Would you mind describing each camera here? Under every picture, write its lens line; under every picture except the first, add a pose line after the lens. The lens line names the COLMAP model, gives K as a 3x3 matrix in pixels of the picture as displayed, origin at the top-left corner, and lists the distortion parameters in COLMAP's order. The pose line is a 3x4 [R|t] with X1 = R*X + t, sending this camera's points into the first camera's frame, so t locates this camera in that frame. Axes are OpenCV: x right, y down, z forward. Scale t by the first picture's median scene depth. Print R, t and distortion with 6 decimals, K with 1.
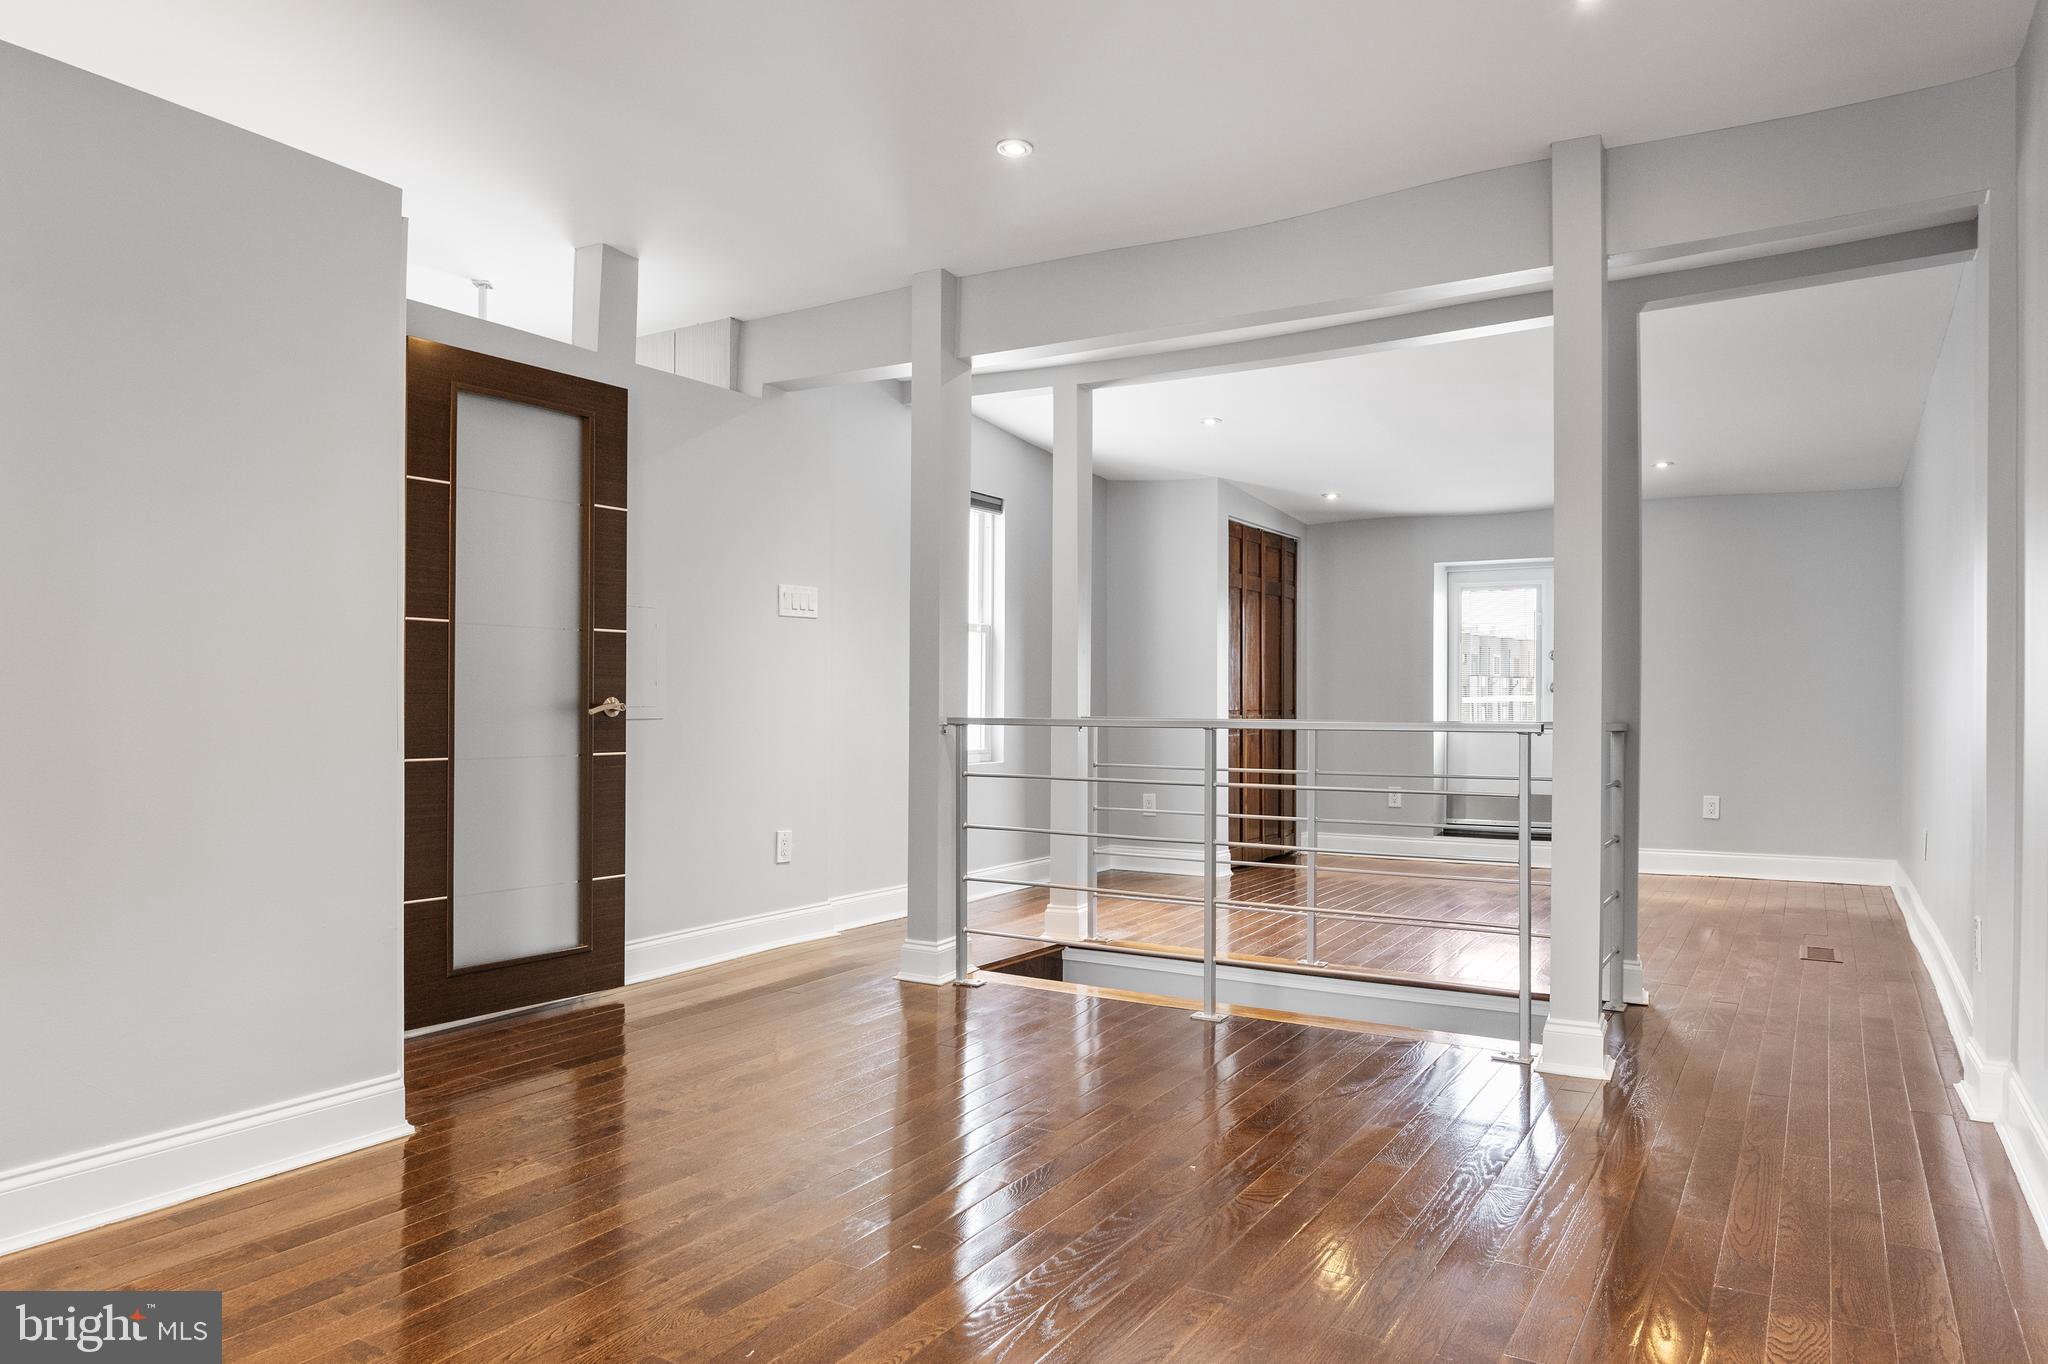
lens RADIAL K [[1361.9, 0, 1028.3], [0, 1361.9, 700.2], [0, 0, 1]] dist [0.012687, -0.001961]
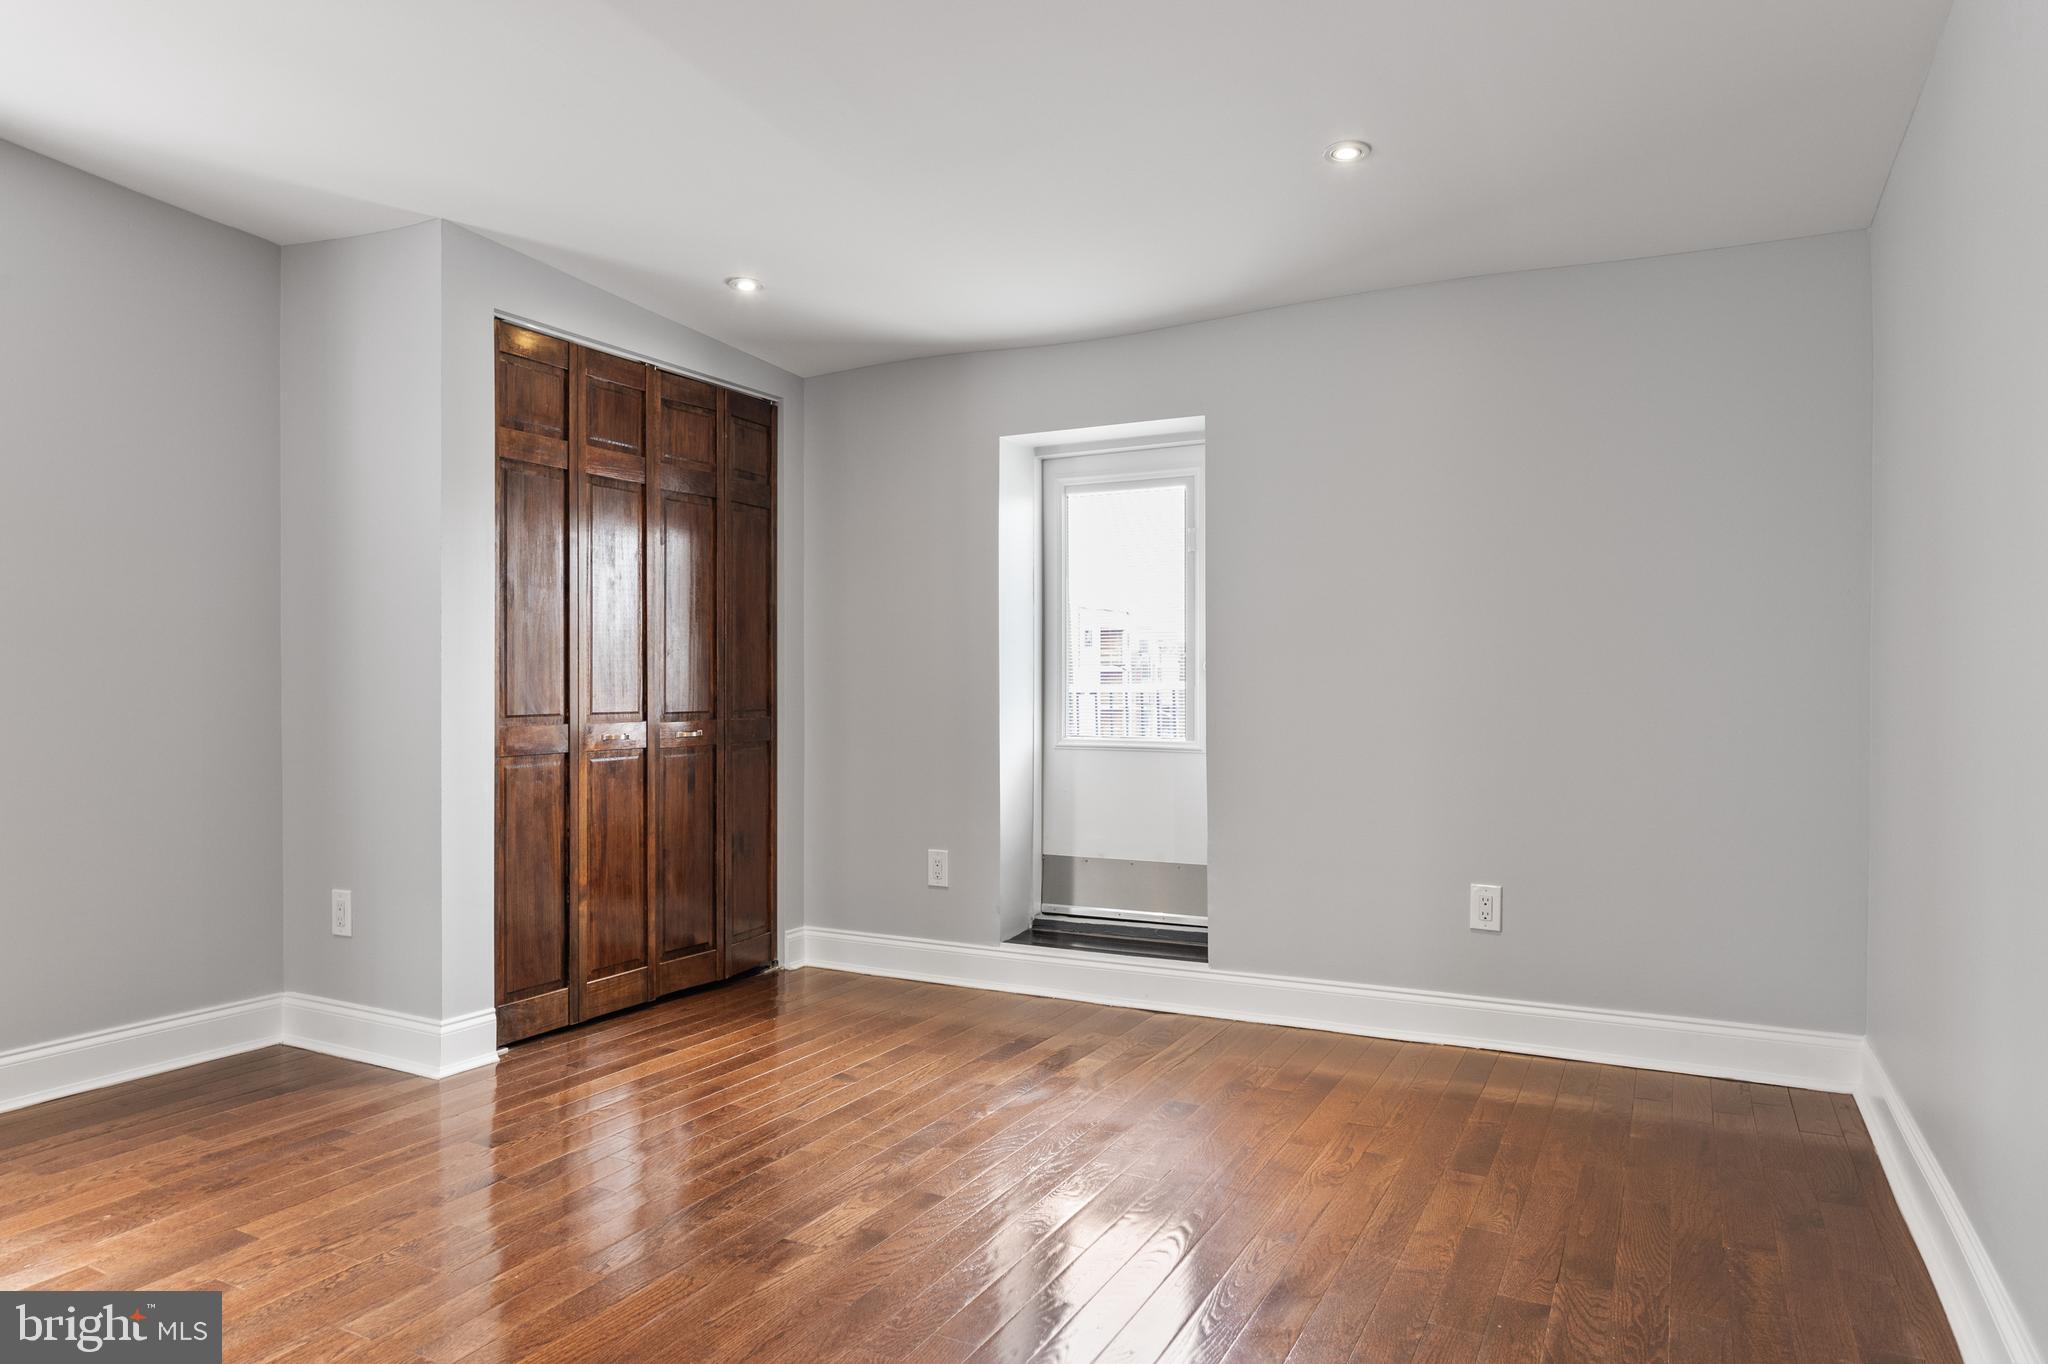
lens RADIAL K [[1258.8, 0, 1020.9], [0, 1258.8, 671.4], [0, 0, 1]] dist [0.007970, 0.002569]
pose [[0.998912, -0.007255, 0.046059, 0.282346], [0.007772, 0.999909, -0.011064, -0.001793], [-0.045974, 0.011410, 0.998877, 0.501152]]
